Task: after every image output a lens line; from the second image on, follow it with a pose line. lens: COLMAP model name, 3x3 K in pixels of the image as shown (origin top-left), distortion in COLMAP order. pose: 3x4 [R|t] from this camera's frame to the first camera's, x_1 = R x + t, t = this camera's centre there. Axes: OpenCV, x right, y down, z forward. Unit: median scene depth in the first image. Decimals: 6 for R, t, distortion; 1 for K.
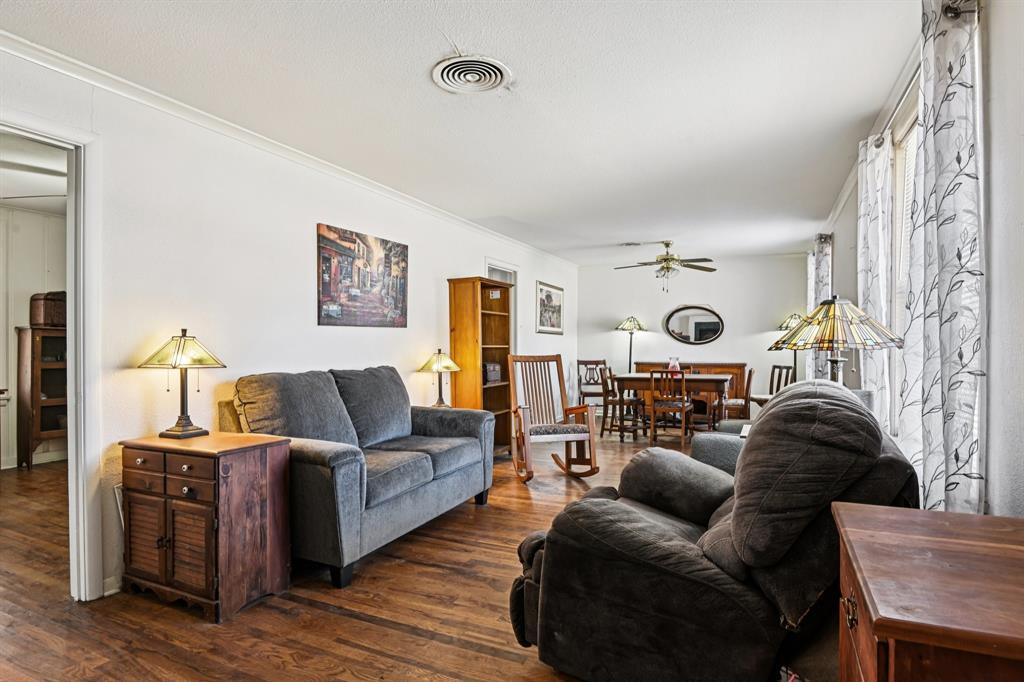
lens RADIAL K [[540.7, 0, 516.7], [0, 540.7, 349.0], [0, 0, 1]] dist [-0.008643, -0.011465]
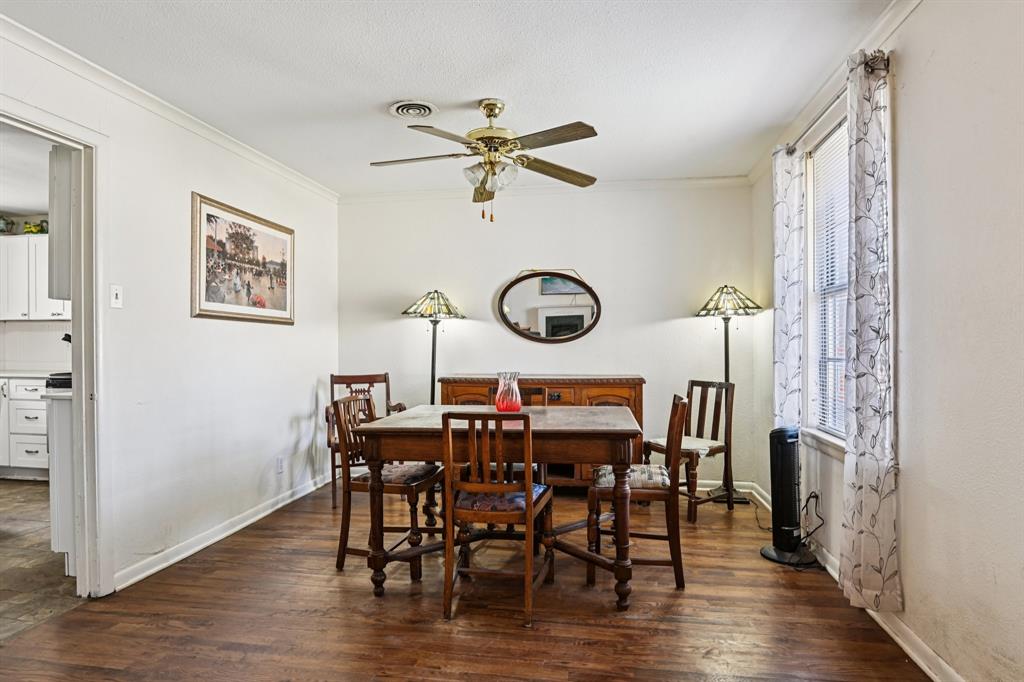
lens RADIAL K [[540.7, 0, 516.7], [0, 540.7, 349.0], [0, 0, 1]] dist [-0.008643, -0.011465]
pose [[0.964139, -0.007138, 0.265304, 0.165325], [0.008191, 0.999962, -0.002862, -0.001343], [-0.265273, 0.004932, 0.964161, 0.523423]]
